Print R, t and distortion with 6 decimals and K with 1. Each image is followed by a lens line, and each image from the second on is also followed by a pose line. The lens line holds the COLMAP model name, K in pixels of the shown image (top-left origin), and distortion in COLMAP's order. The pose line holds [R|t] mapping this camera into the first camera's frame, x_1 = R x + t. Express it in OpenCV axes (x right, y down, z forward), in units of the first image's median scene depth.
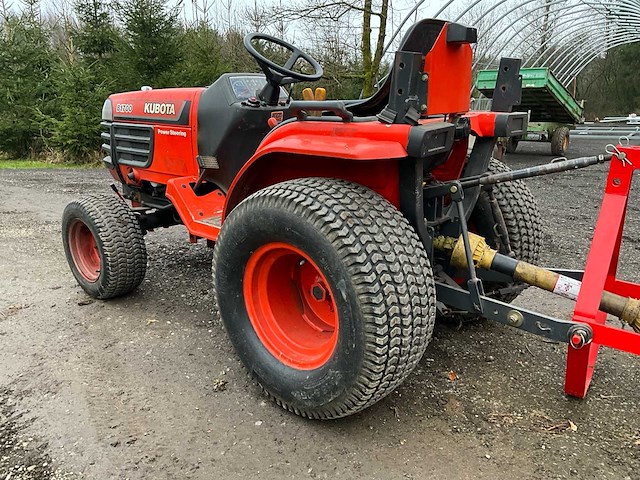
lens RADIAL K [[530.8, 0, 321.4], [0, 530.8, 237.1], [0, 0, 1]] dist [0.098712, -0.197520]
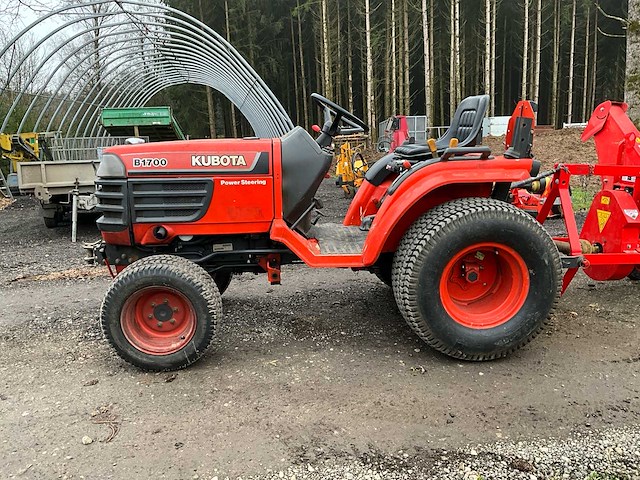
lens RADIAL K [[530.8, 0, 321.4], [0, 530.8, 237.1], [0, 0, 1]] dist [0.098712, -0.197520]
pose [[0.689458, -0.159359, 0.706578, -0.922191], [0.201376, 0.979211, 0.024351, -0.084724], [-0.695770, 0.125499, 0.707216, 0.170897]]
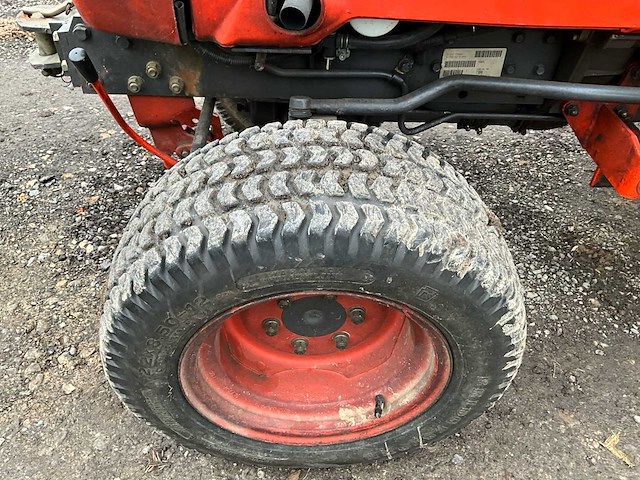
lens RADIAL K [[530.8, 0, 321.4], [0, 530.8, 237.1], [0, 0, 1]] dist [0.098712, -0.197520]
pose [[0.723186, -0.424004, 0.545182, -0.588767], [0.132851, 0.860031, 0.492644, -0.160457], [-0.677756, -0.283846, 0.678291, 0.893327]]
